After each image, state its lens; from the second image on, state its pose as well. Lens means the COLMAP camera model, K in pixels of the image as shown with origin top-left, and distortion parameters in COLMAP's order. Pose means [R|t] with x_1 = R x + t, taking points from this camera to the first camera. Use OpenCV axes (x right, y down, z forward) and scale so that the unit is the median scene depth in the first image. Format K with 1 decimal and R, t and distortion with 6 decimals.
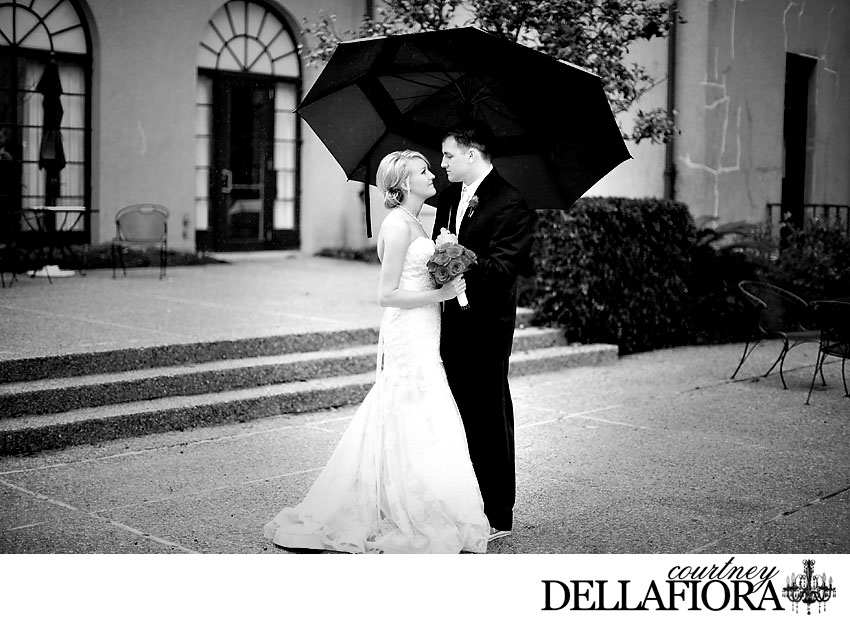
lens RADIAL K [[1209.7, 0, 425.0], [0, 1209.7, 310.5], [0, 0, 1]] dist [-0.164510, 0.170475]
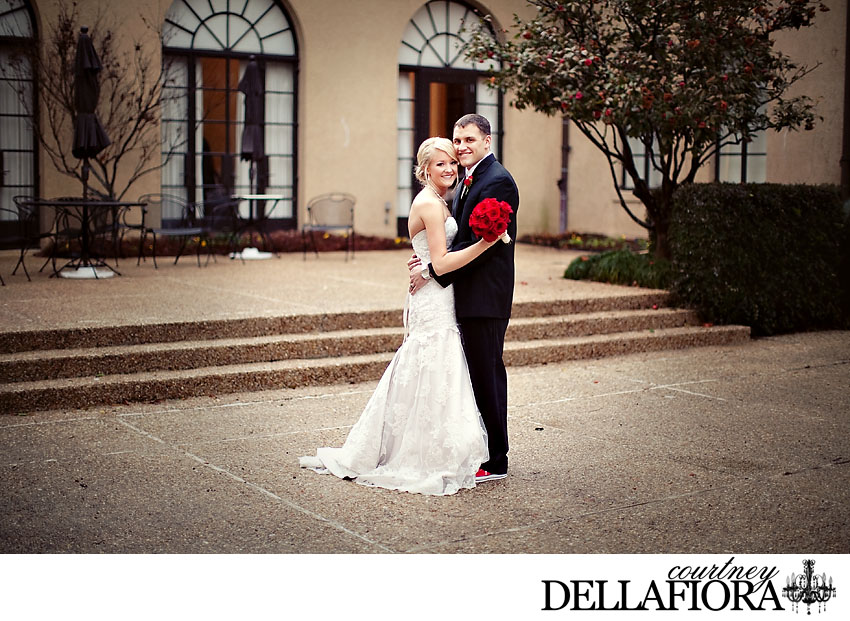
lens RADIAL K [[1209.7, 0, 425.0], [0, 1209.7, 310.5], [0, 0, 1]] dist [-0.164510, 0.170475]
pose [[0.973975, 0.013592, -0.226247, 0.111031], [-0.011833, 0.999888, 0.009131, 0.008524], [0.226346, -0.006216, 0.974027, -0.058493]]
